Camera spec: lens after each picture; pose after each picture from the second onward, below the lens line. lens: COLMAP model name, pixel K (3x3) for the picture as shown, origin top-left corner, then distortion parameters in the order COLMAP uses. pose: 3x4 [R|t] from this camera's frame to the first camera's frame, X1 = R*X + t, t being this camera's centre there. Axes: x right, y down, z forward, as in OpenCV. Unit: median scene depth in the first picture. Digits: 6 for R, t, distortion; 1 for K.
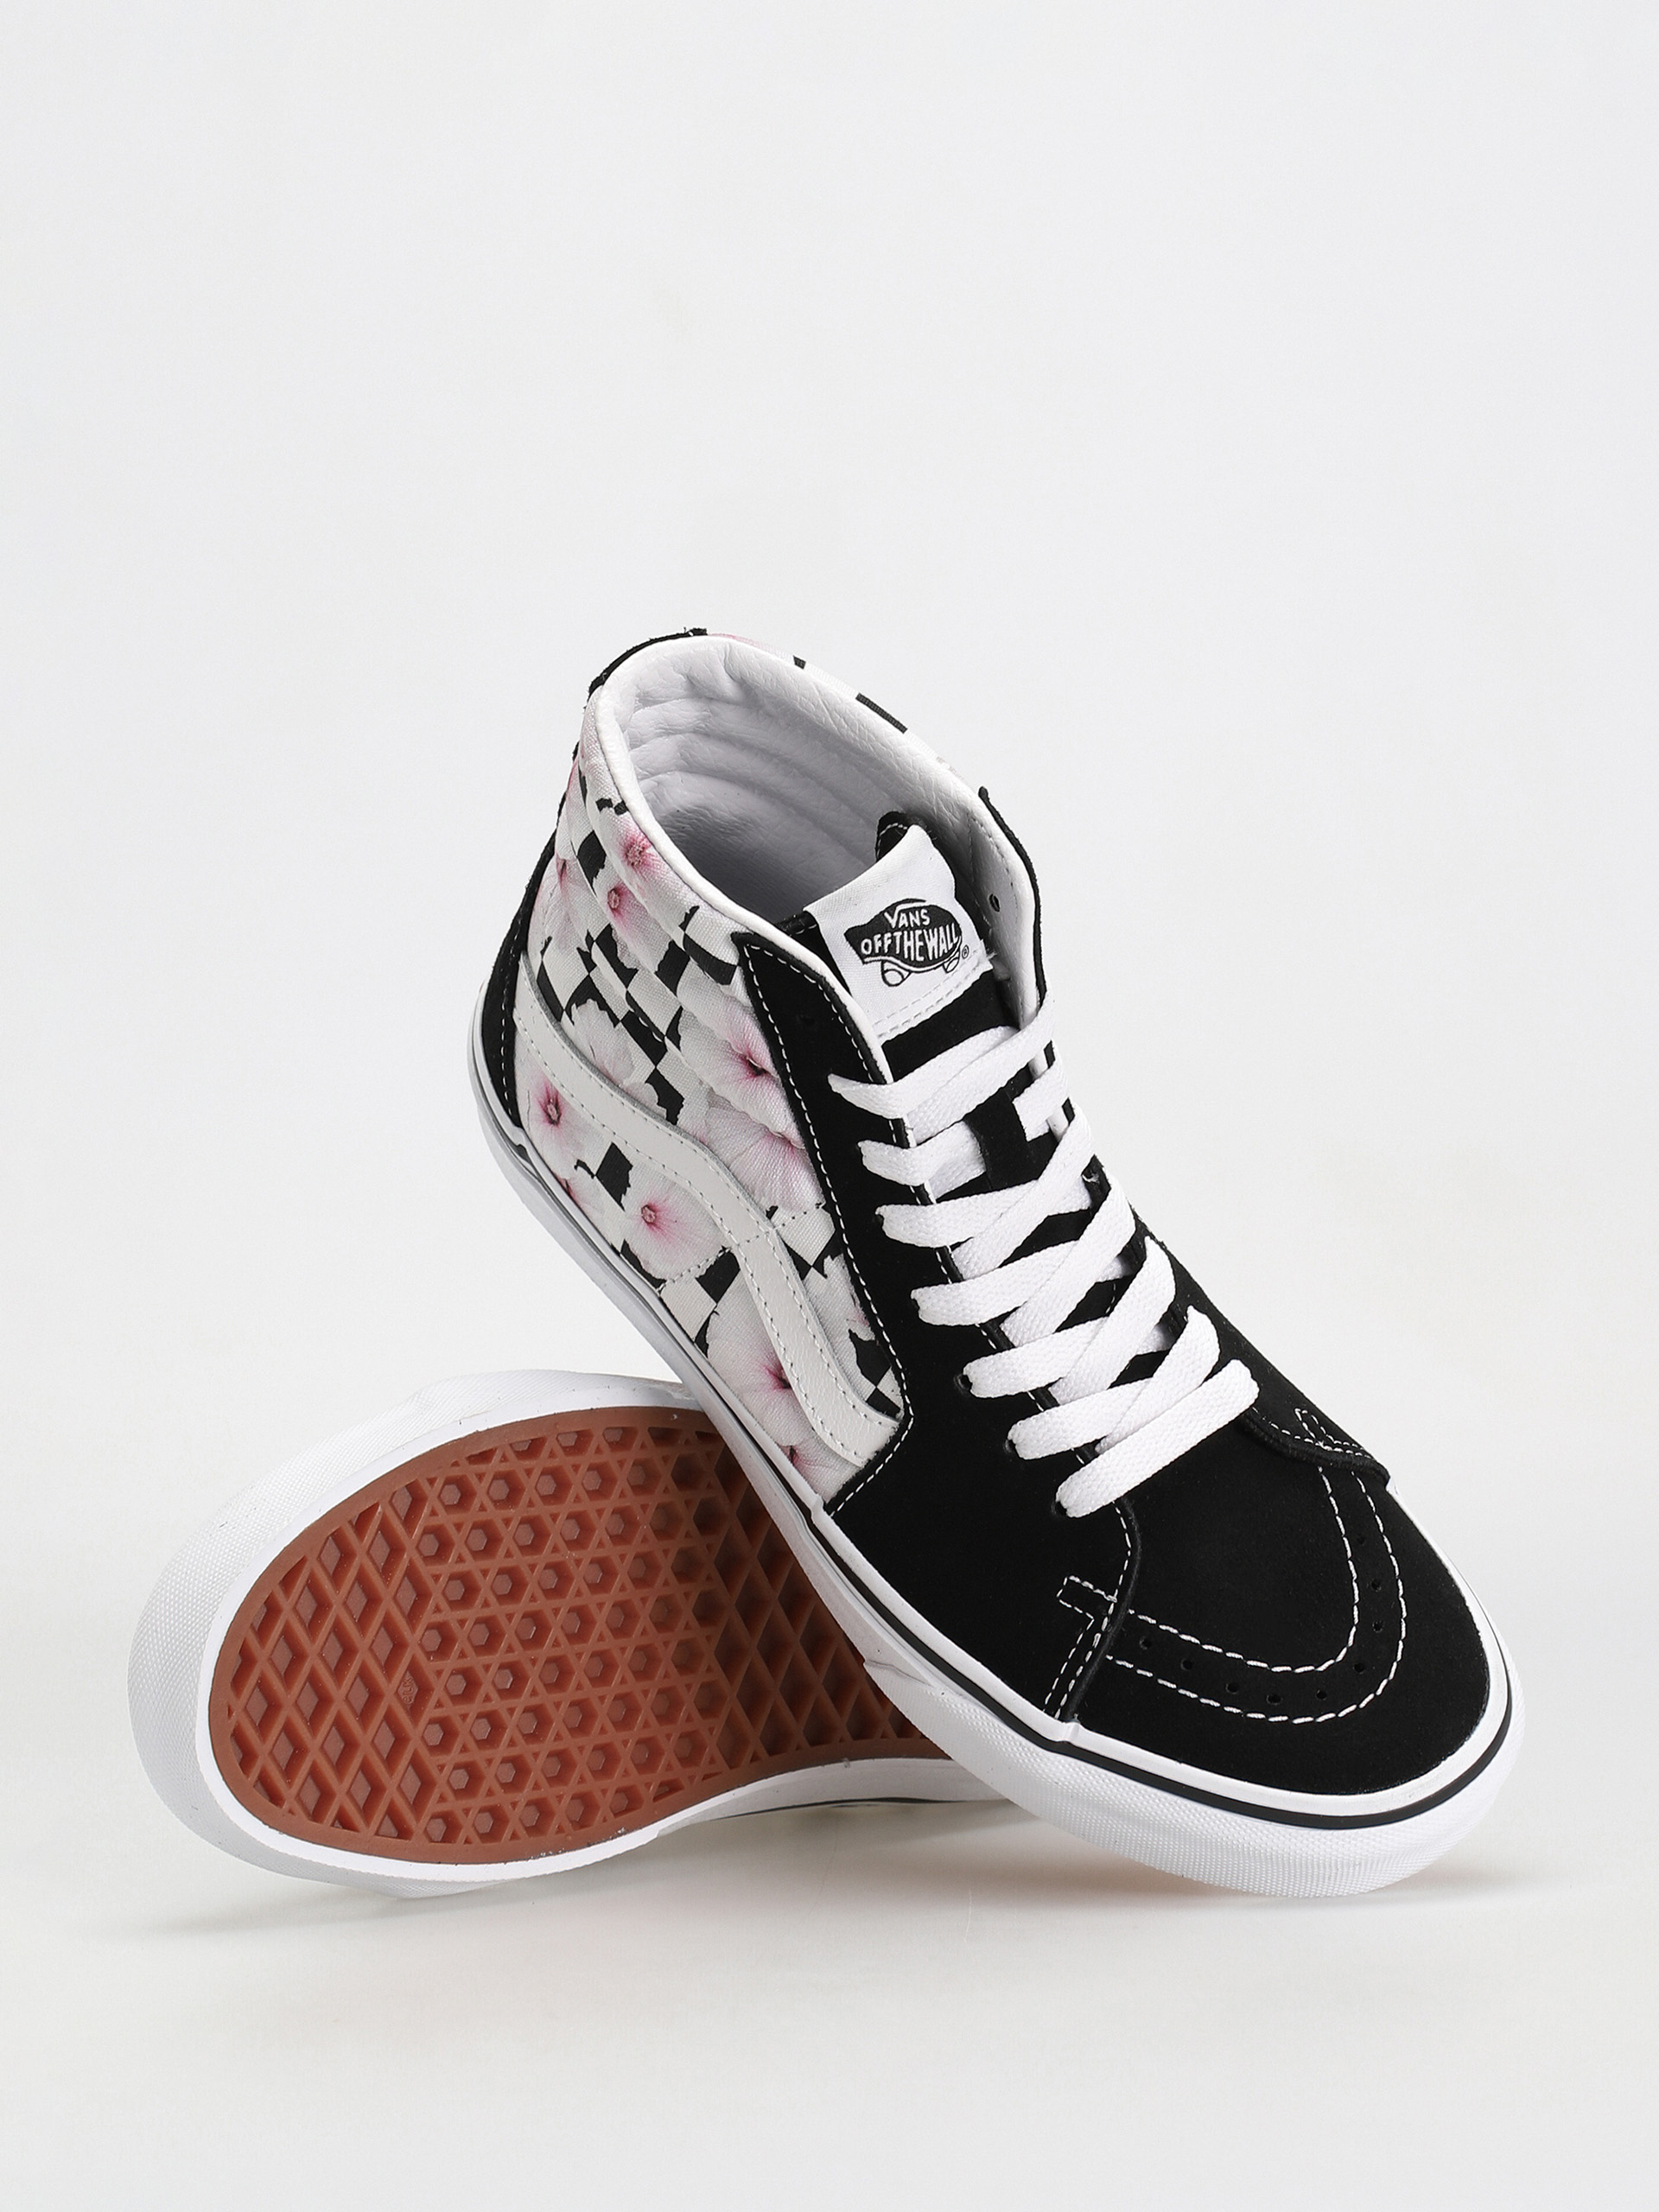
lens RADIAL K [[7150.2, 0, 829.5], [0, 7150.2, 1106.0], [0, 0, 1]] dist [-0.018646, -0.107967]
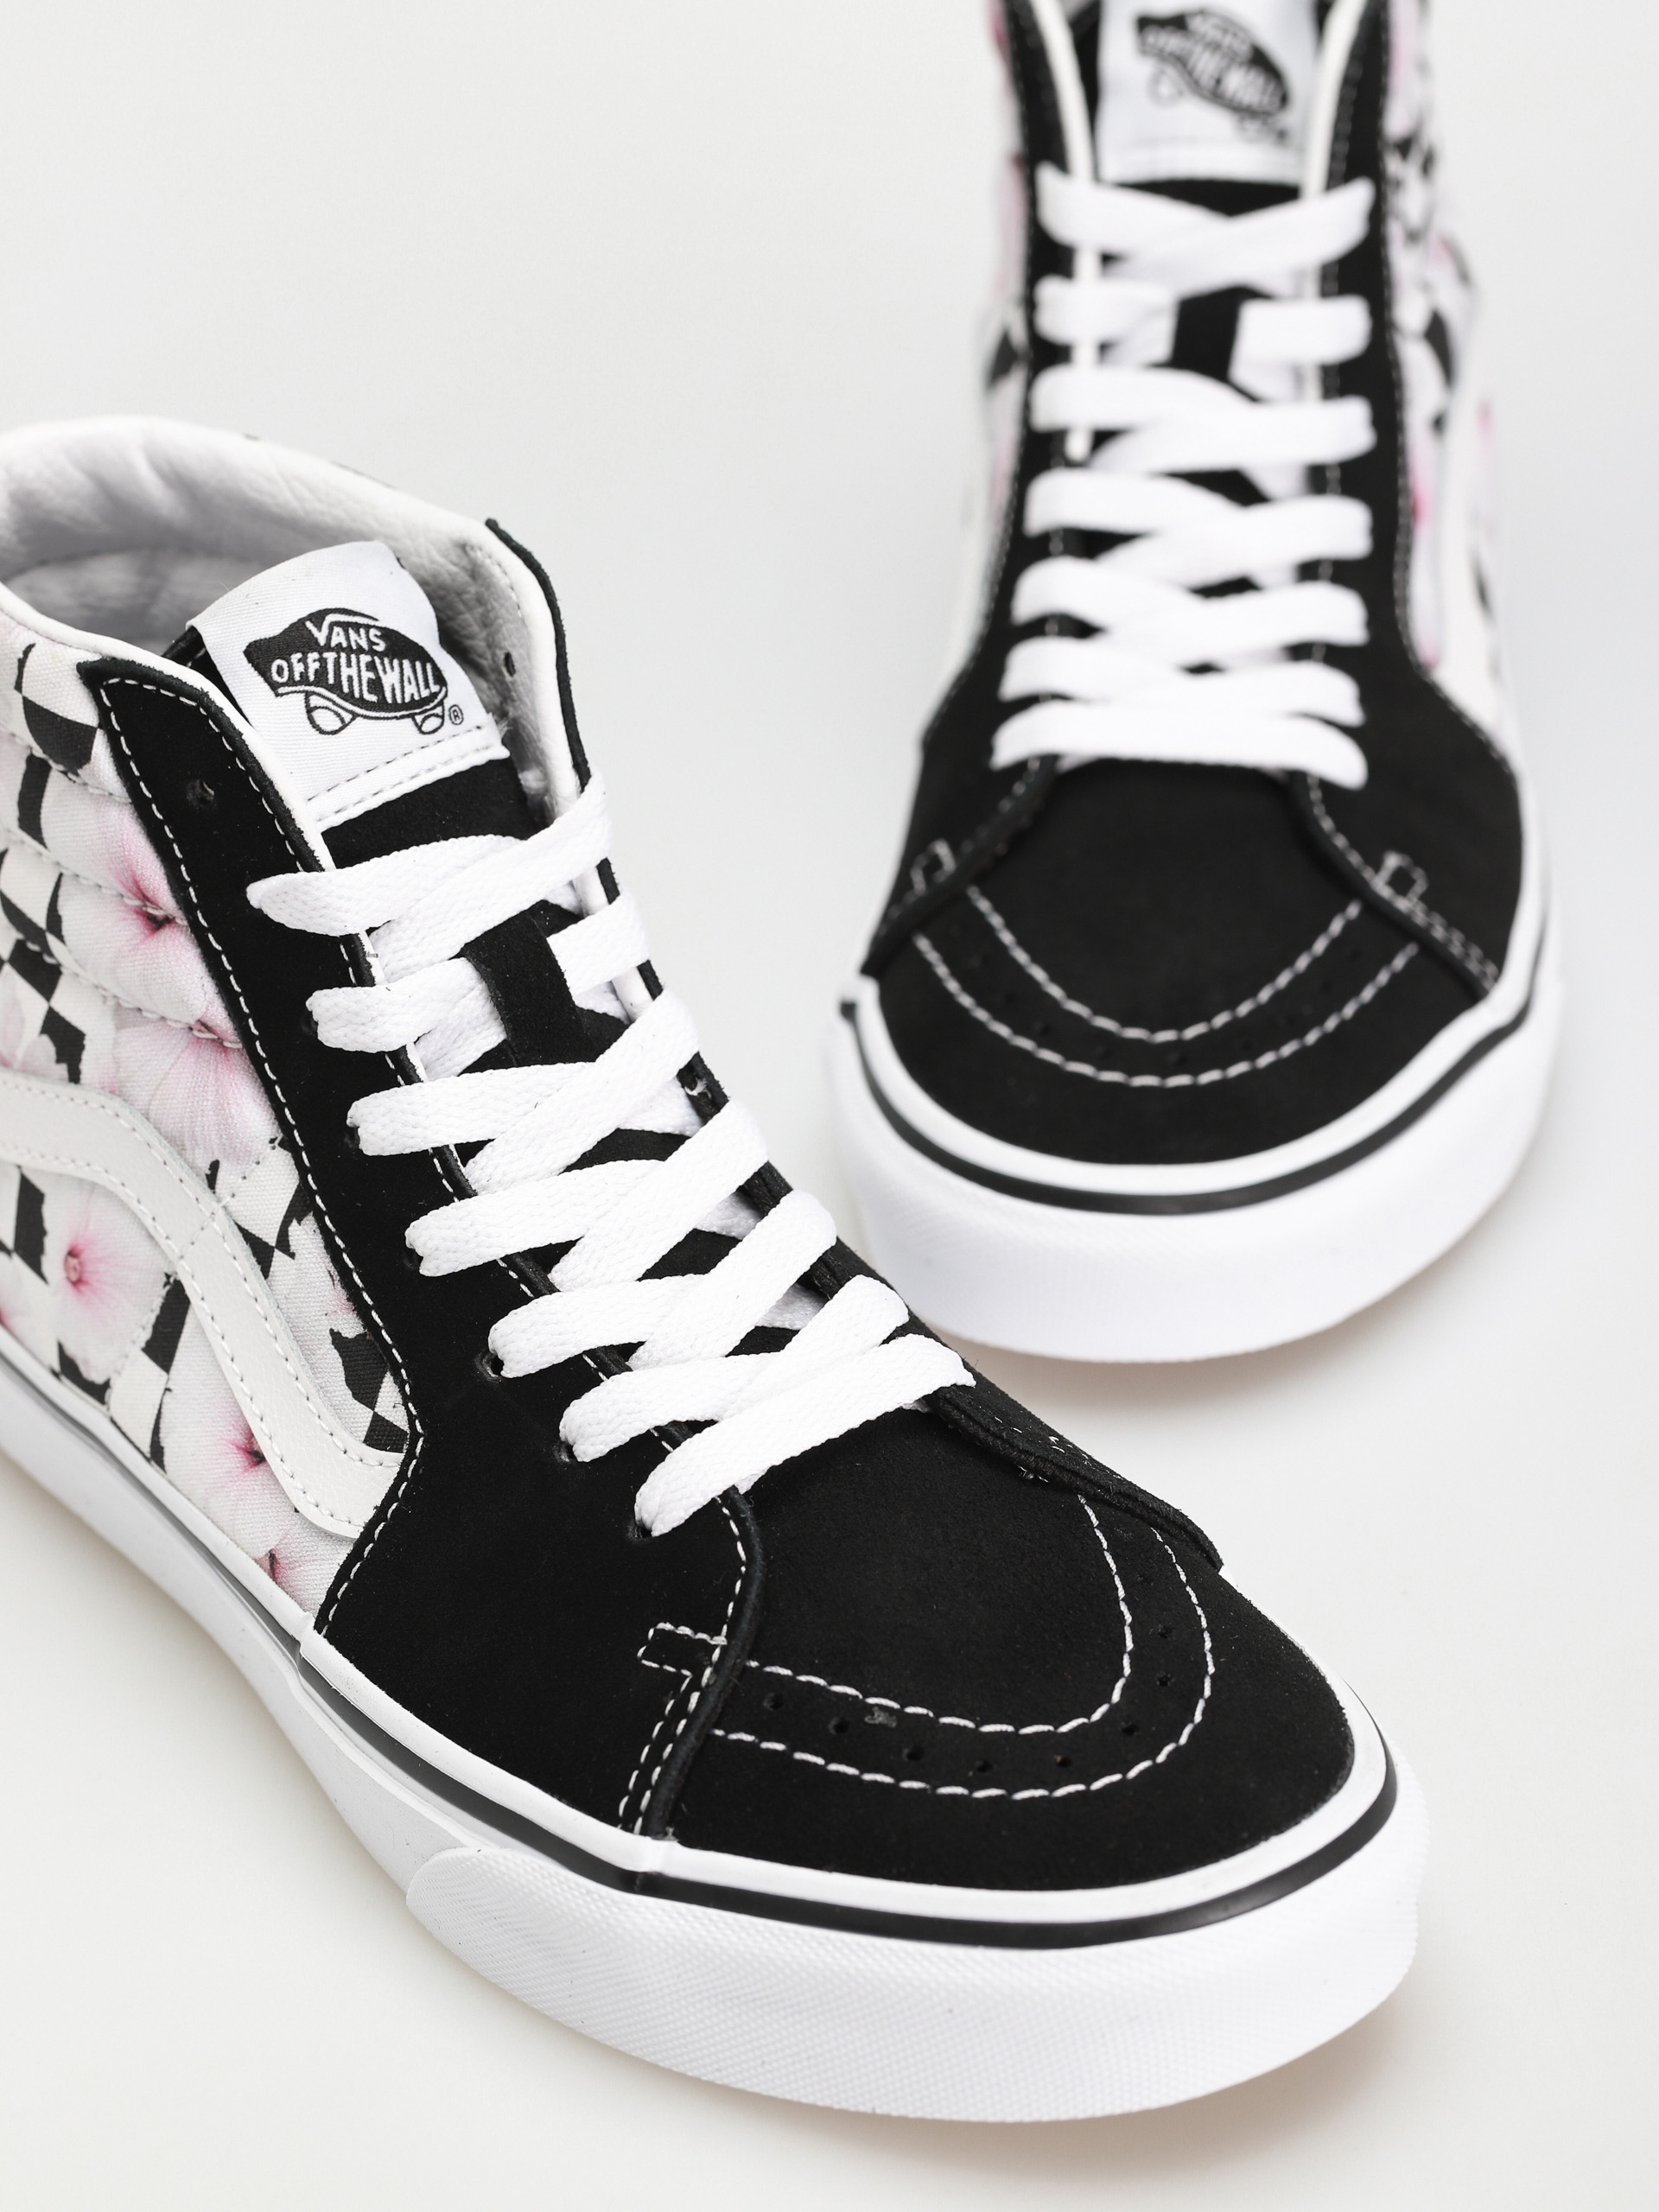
lens RADIAL K [[7150.2, 0, 829.5], [0, 7150.2, 1106.0], [0, 0, 1]] dist [-0.018646, -0.107967]
pose [[0.981651, -0.110370, -0.155496, 0.150912], [0.028682, 0.891649, -0.451819, 0.308880], [0.188515, 0.439068, 0.878454, 0.434992]]
